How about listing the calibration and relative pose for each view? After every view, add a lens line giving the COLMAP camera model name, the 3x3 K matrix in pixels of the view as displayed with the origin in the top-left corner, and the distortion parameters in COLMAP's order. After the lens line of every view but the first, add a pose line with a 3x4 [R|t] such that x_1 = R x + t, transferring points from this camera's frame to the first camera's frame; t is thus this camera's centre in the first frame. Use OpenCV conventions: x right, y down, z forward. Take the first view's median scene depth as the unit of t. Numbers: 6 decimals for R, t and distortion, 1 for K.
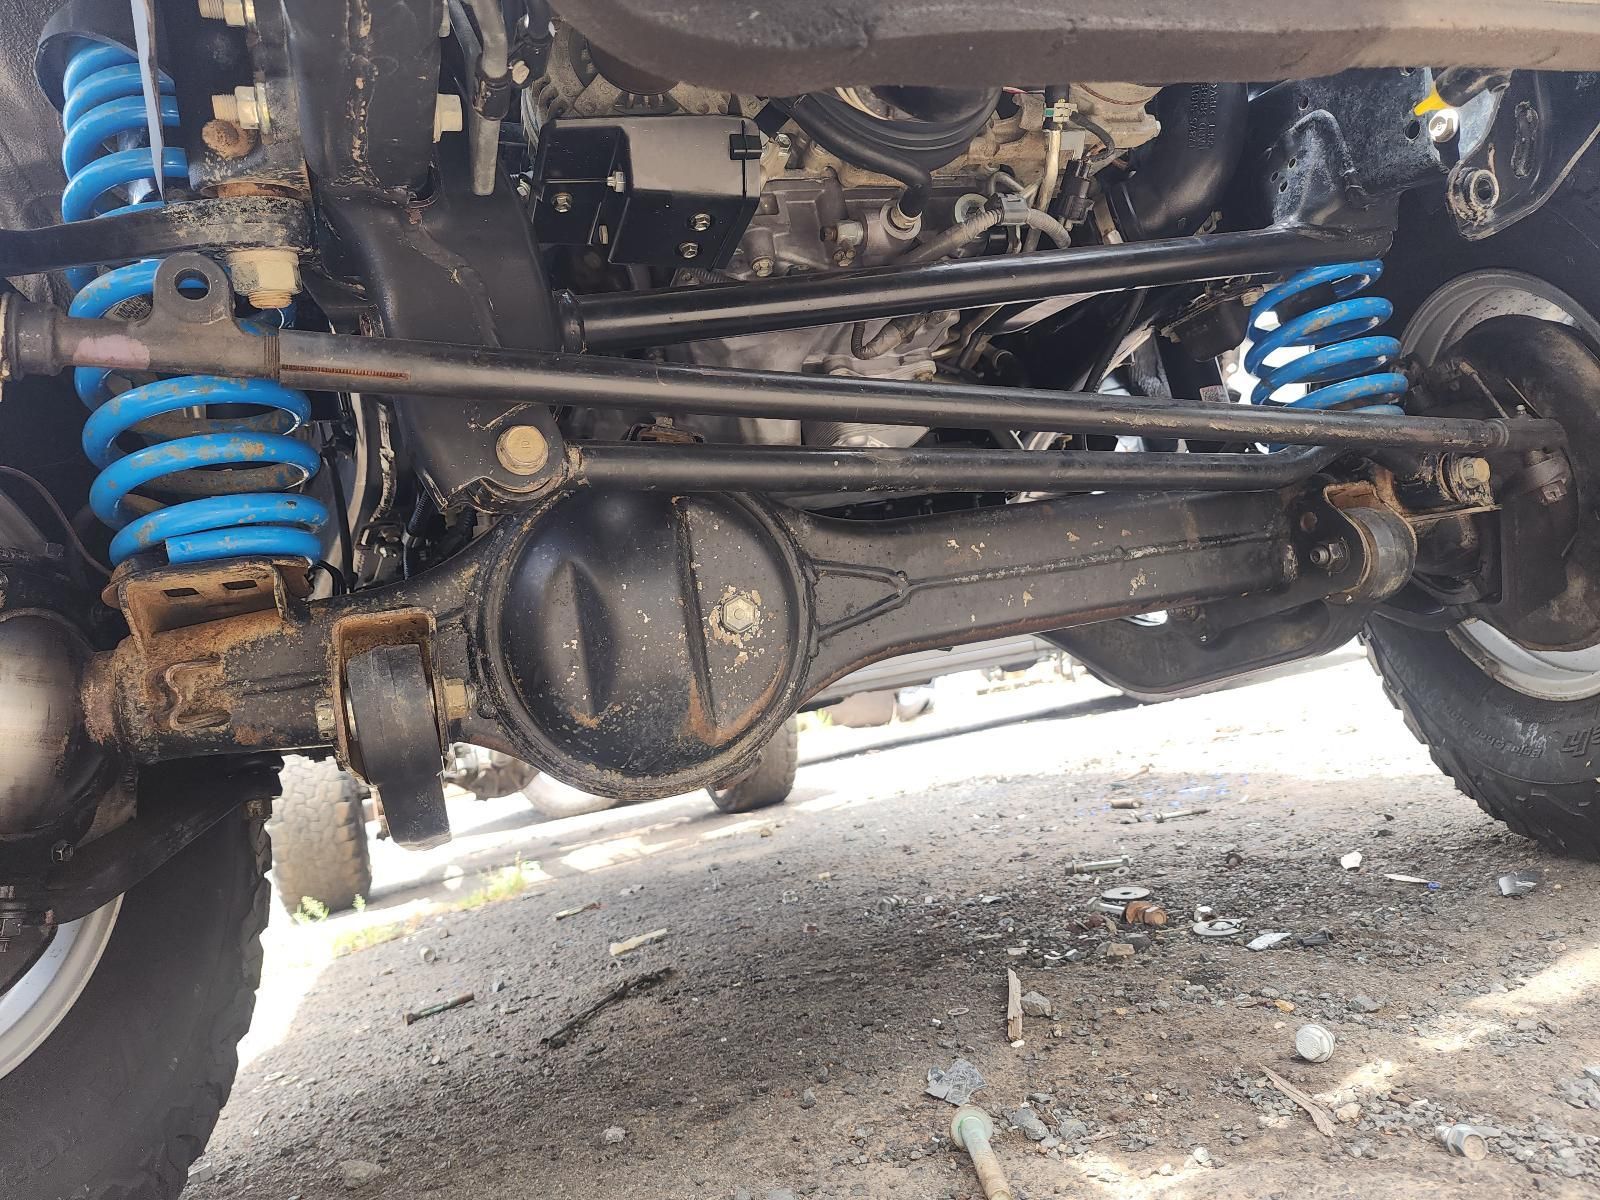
lens RADIAL K [[1105.8, 0, 802.2], [0, 1105.8, 594.3], [0, 0, 1]] dist [0.053784, -0.059550]
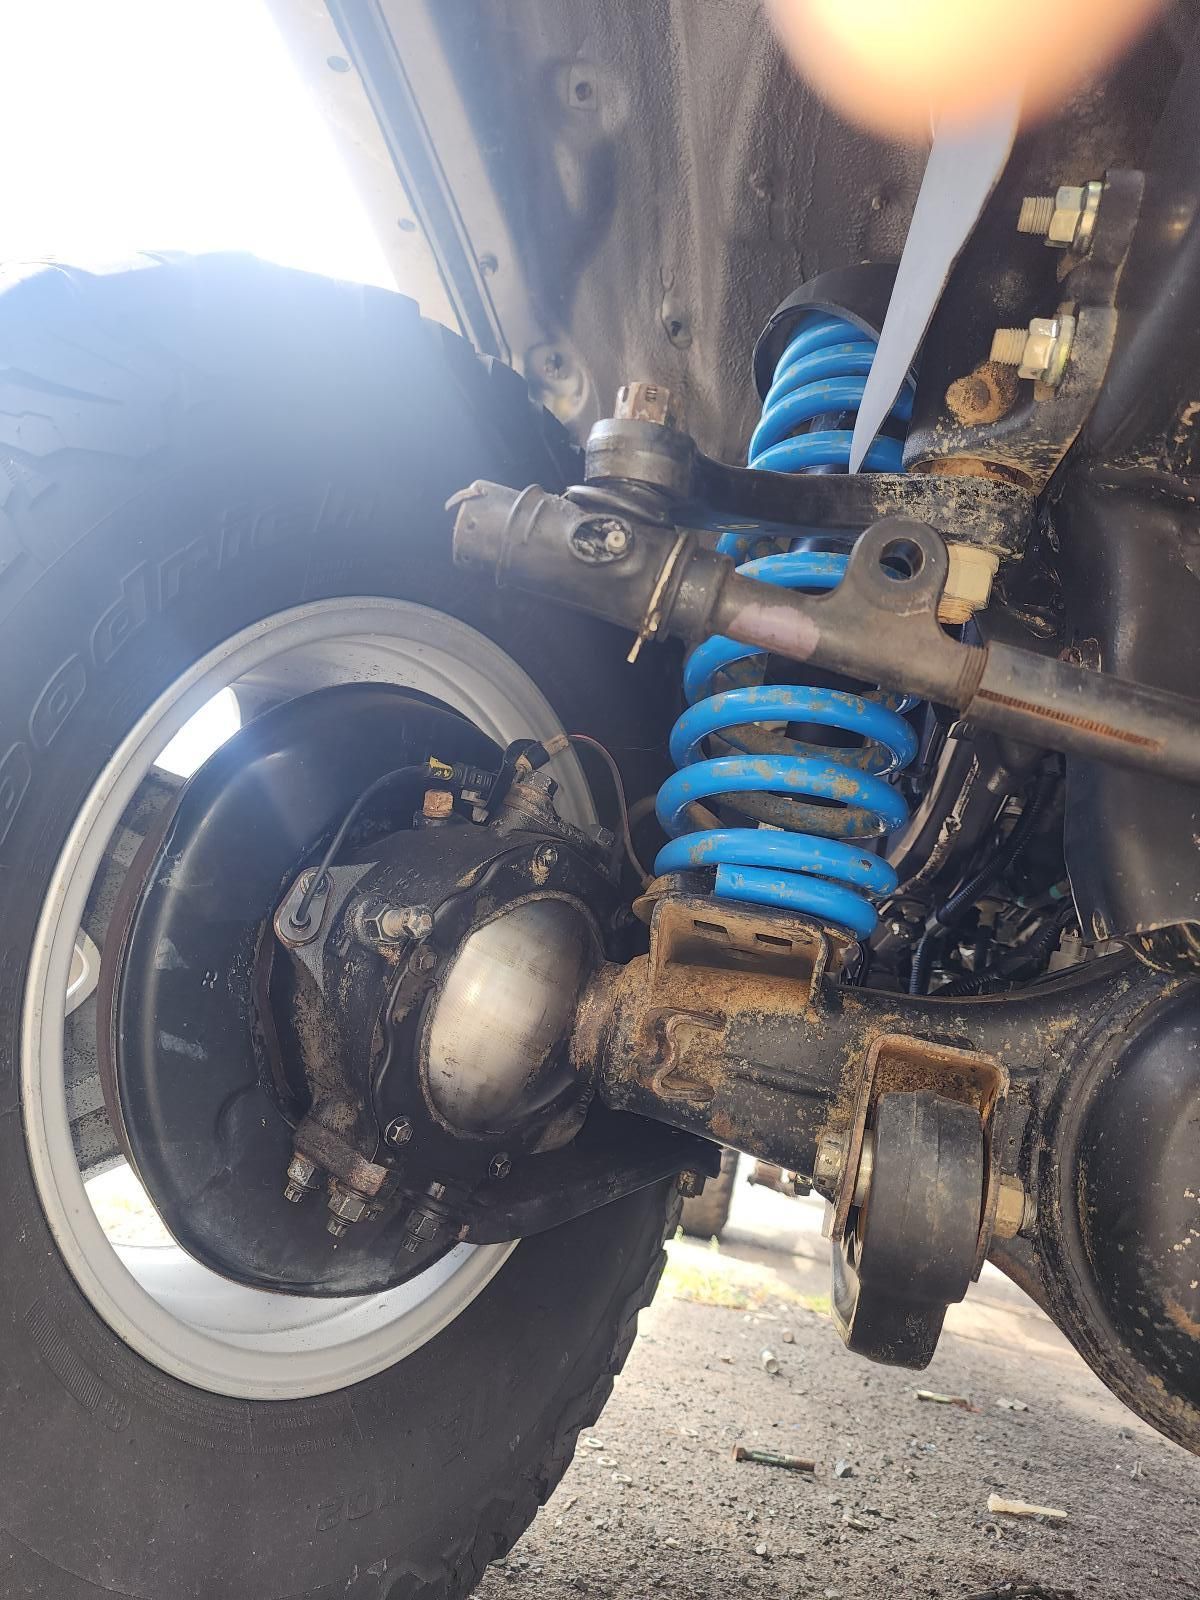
lens RADIAL K [[1105.8, 0, 583.4], [0, 1105.8, 799.9], [0, 0, 1]] dist [0.053784, -0.059550]
pose [[0.791205, 0.254260, -0.556189, -0.192513], [-0.332865, 0.941999, -0.042883, -0.024012], [0.513026, 0.219065, 0.829949, 0.240425]]
